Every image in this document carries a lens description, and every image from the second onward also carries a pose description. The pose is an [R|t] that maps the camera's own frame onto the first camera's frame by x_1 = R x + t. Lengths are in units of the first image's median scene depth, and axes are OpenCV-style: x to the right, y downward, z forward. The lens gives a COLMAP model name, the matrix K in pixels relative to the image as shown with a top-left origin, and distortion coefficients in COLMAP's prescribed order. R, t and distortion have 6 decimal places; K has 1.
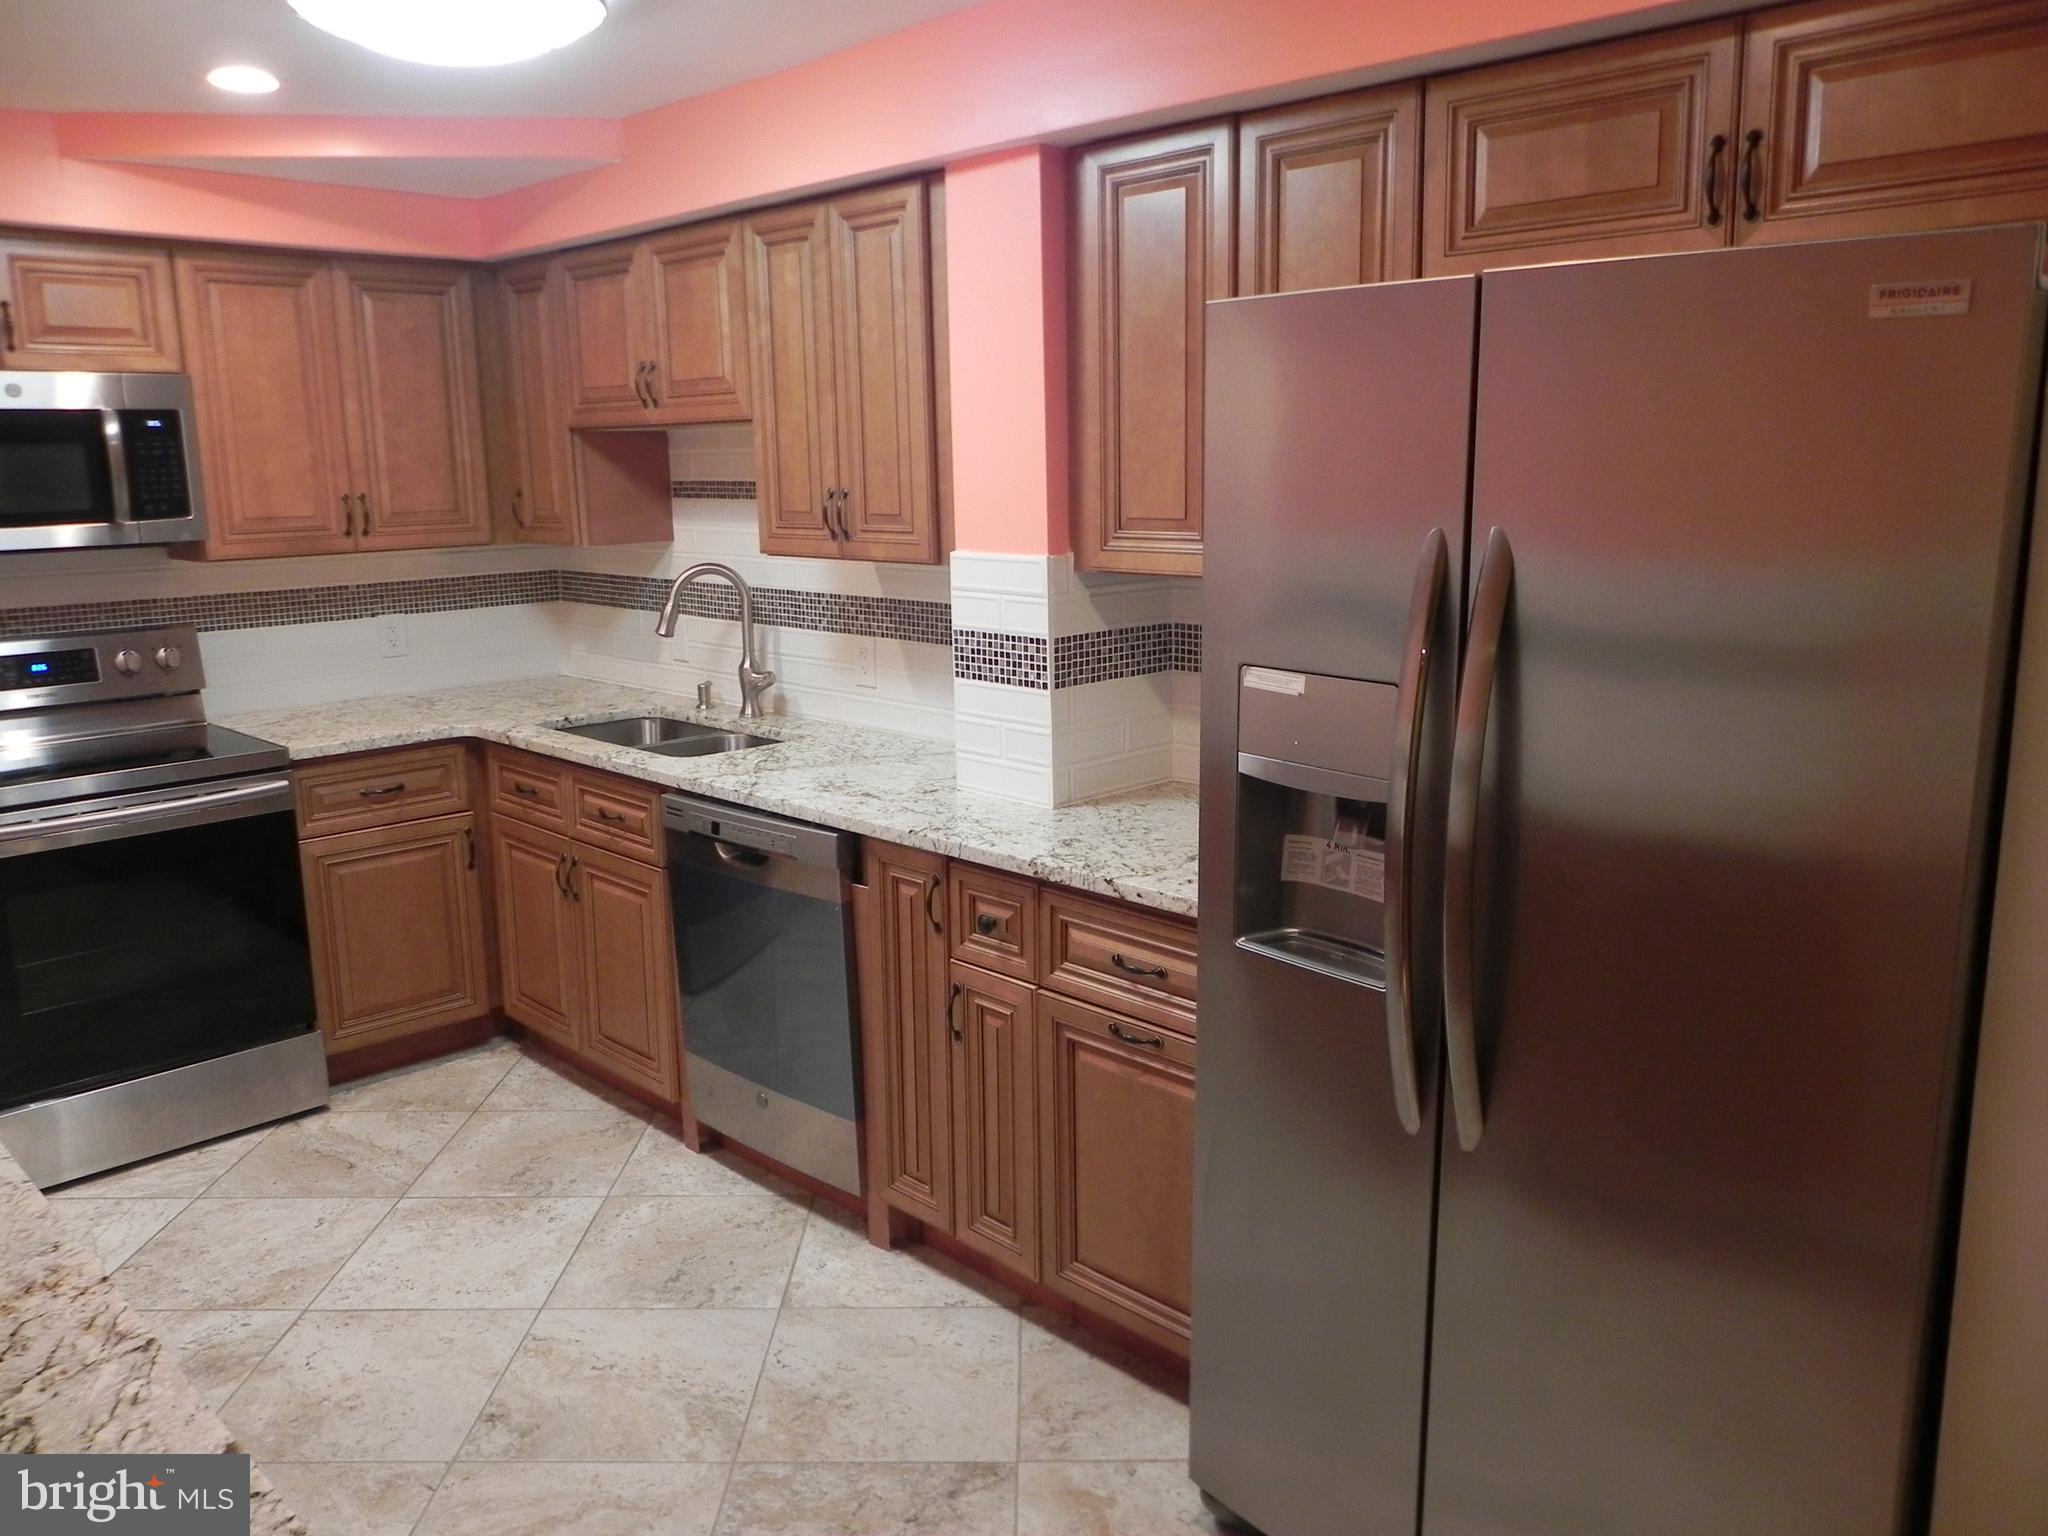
lens RADIAL K [[1534.5, 0, 1026.3], [0, 1534.5, 747.7], [0, 0, 1]] dist [-0.023503, 0.007638]
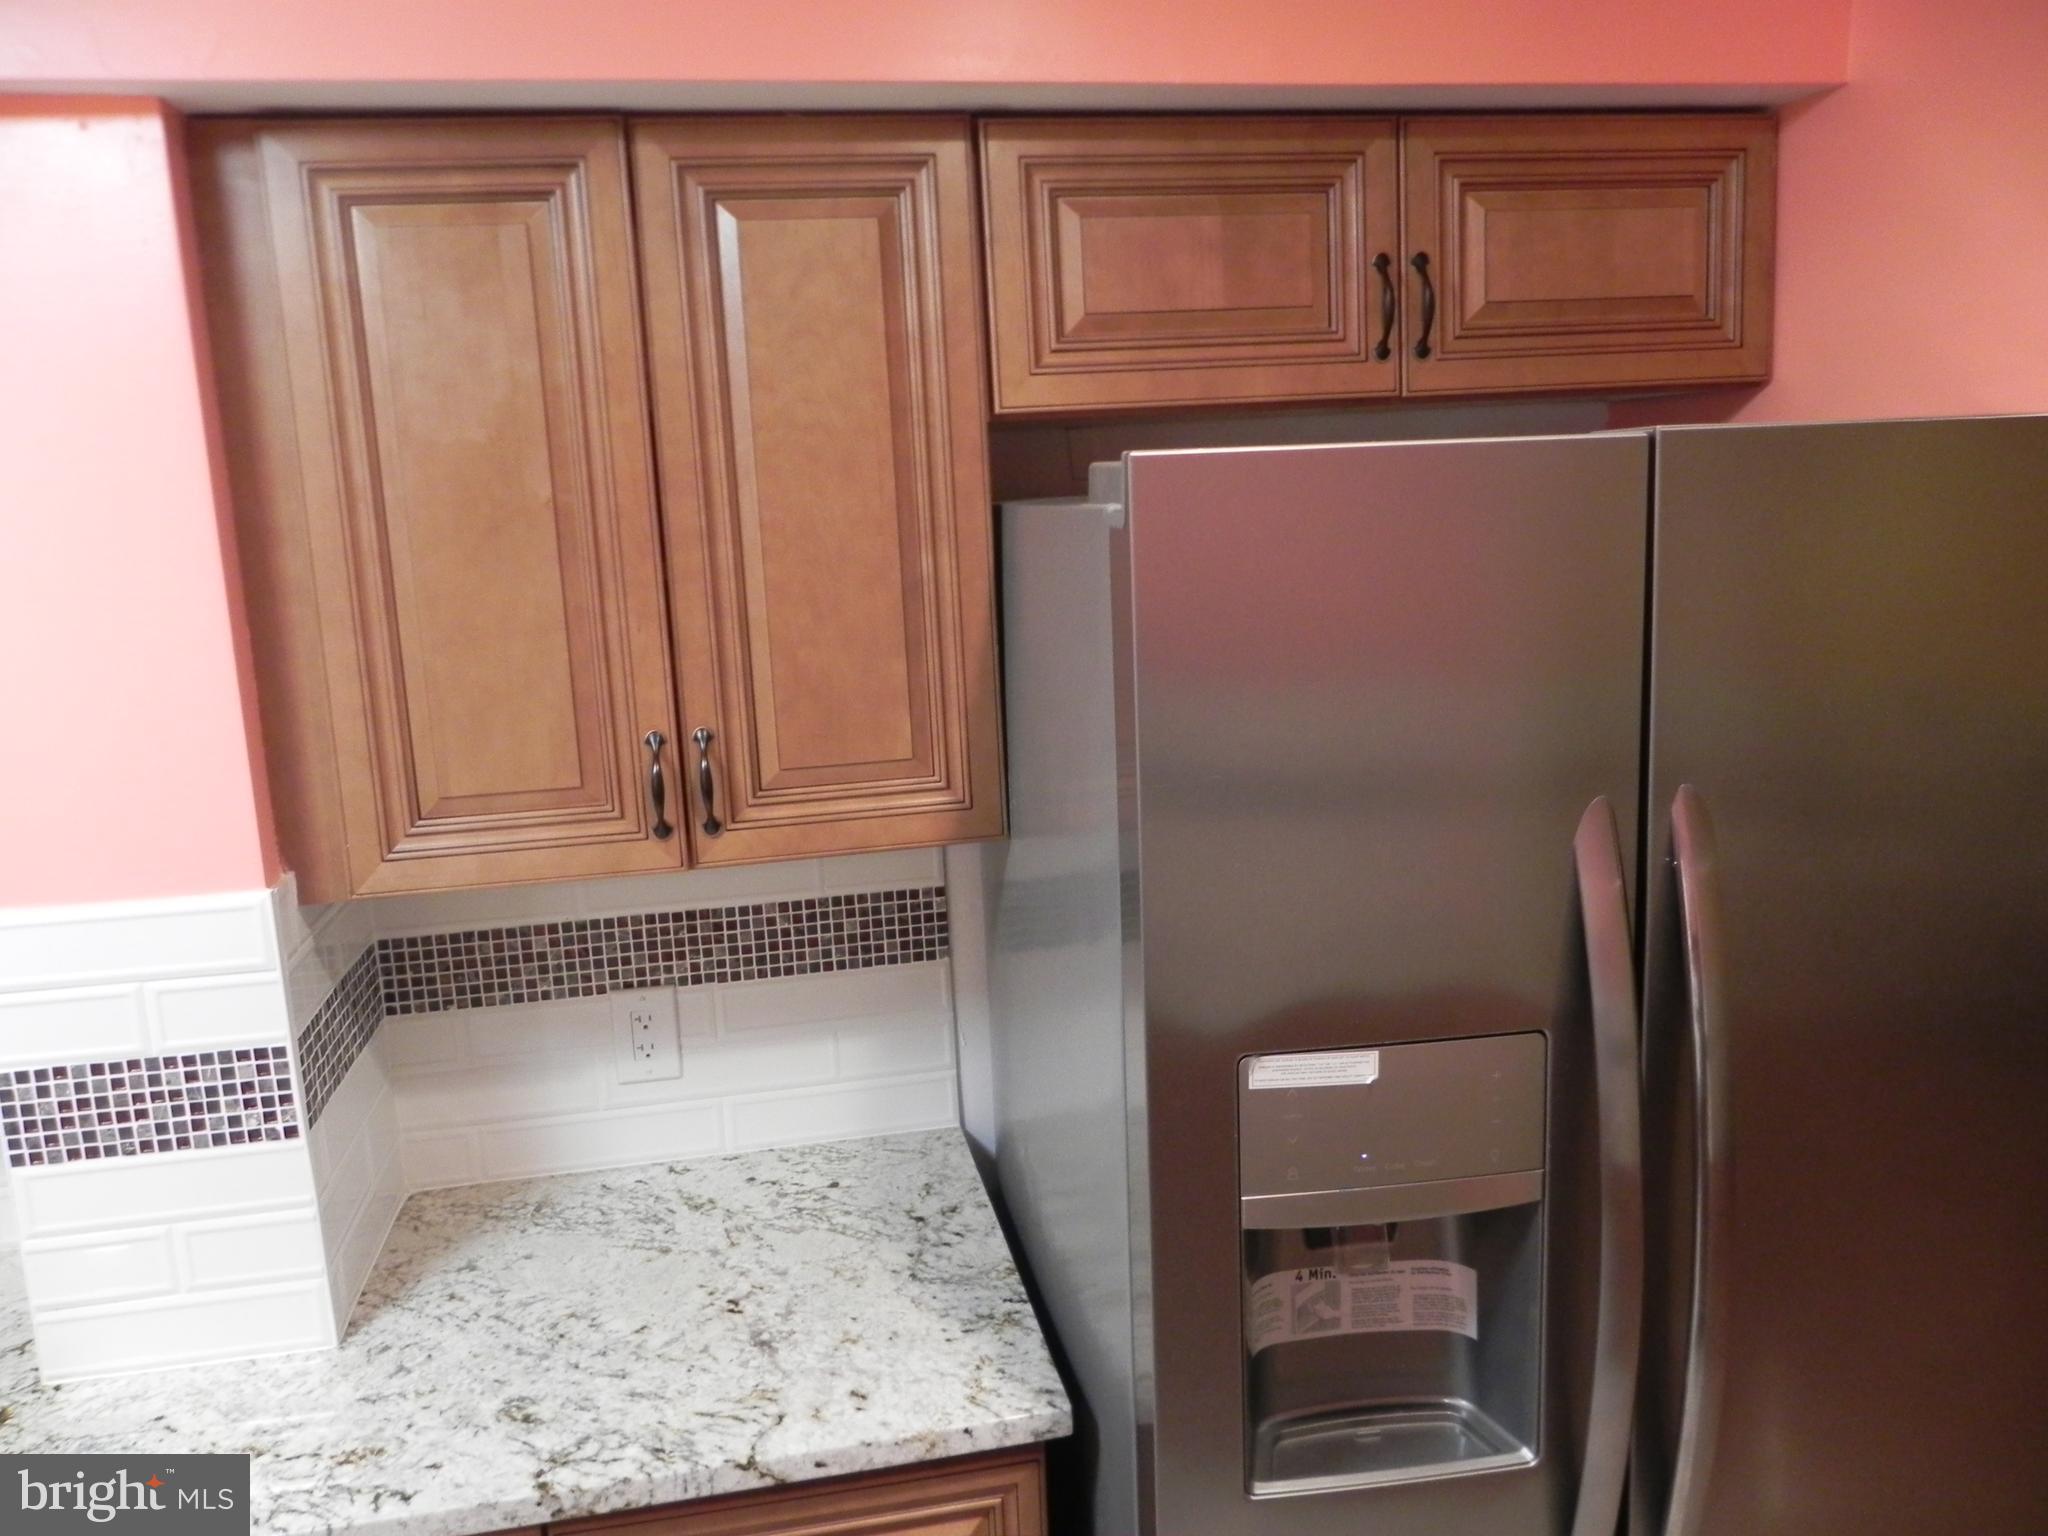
lens RADIAL K [[1539.9, 0, 1026.7], [0, 1539.9, 744.9], [0, 0, 1]] dist [-0.012768, -0.006176]
pose [[0.558103, -0.152247, 0.815685, -0.238344], [0.190893, 0.980214, 0.052344, -0.139717], [-0.807515, 0.126495, 0.576123, 0.447960]]
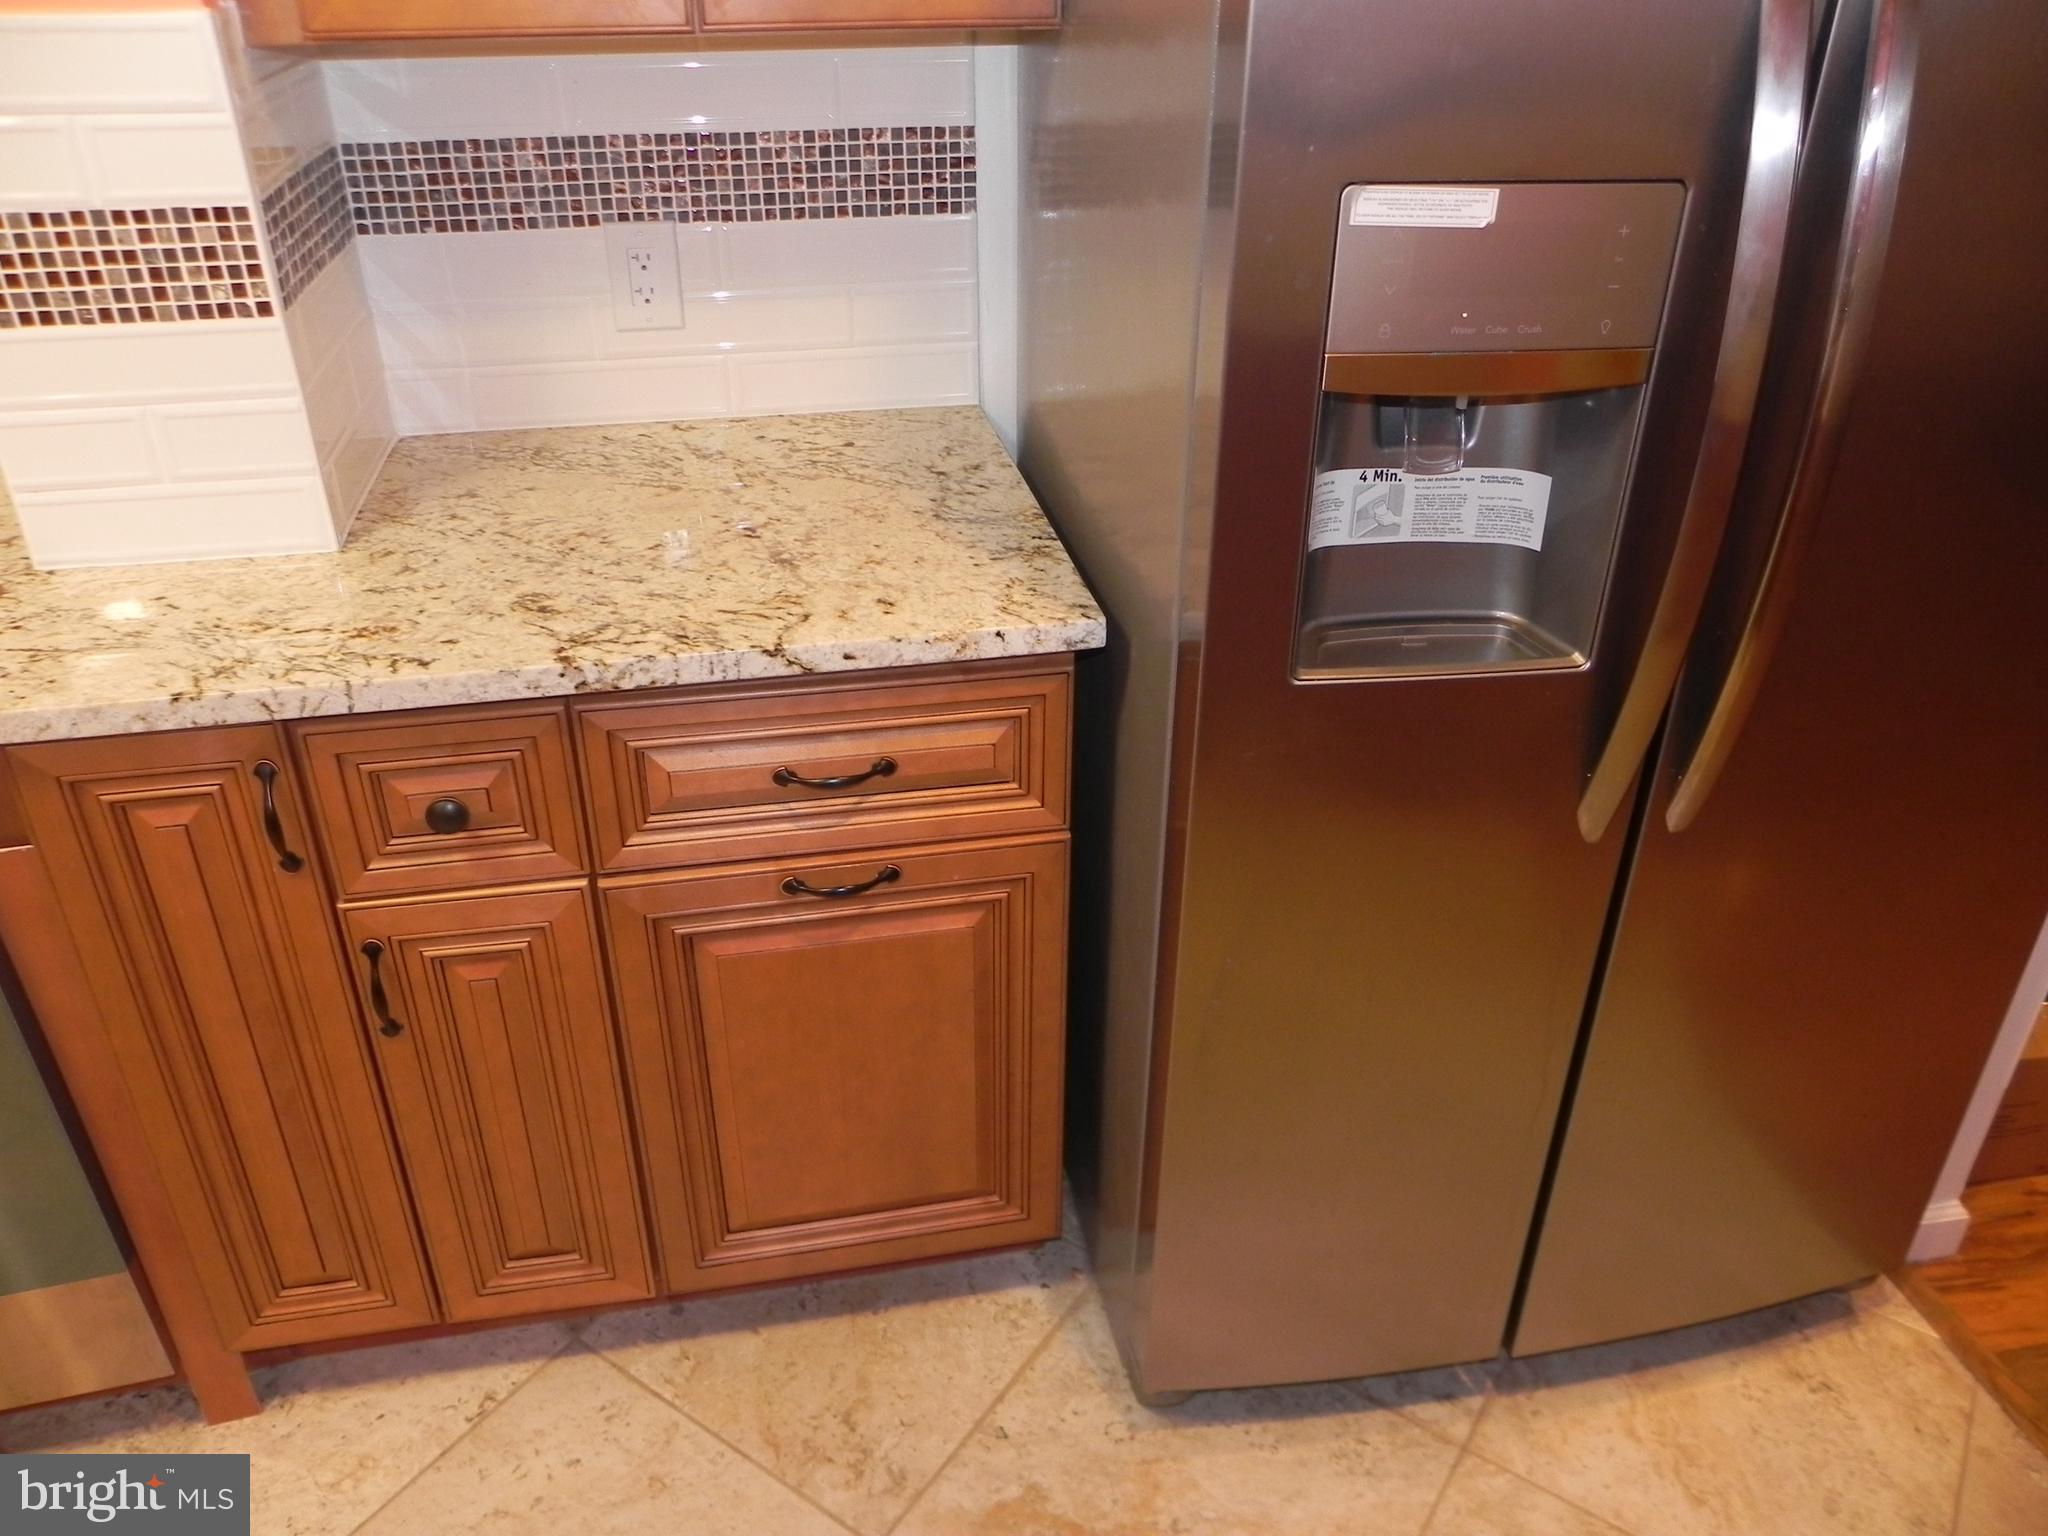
lens RADIAL K [[1534.5, 0, 1026.3], [0, 1534.5, 747.7], [0, 0, 1]] dist [-0.023503, 0.007638]
pose [[0.557078, -0.396403, 0.729745, -0.239498], [0.142576, 0.911329, 0.386201, -0.060929], [-0.818129, -0.111100, 0.564200, 0.489855]]
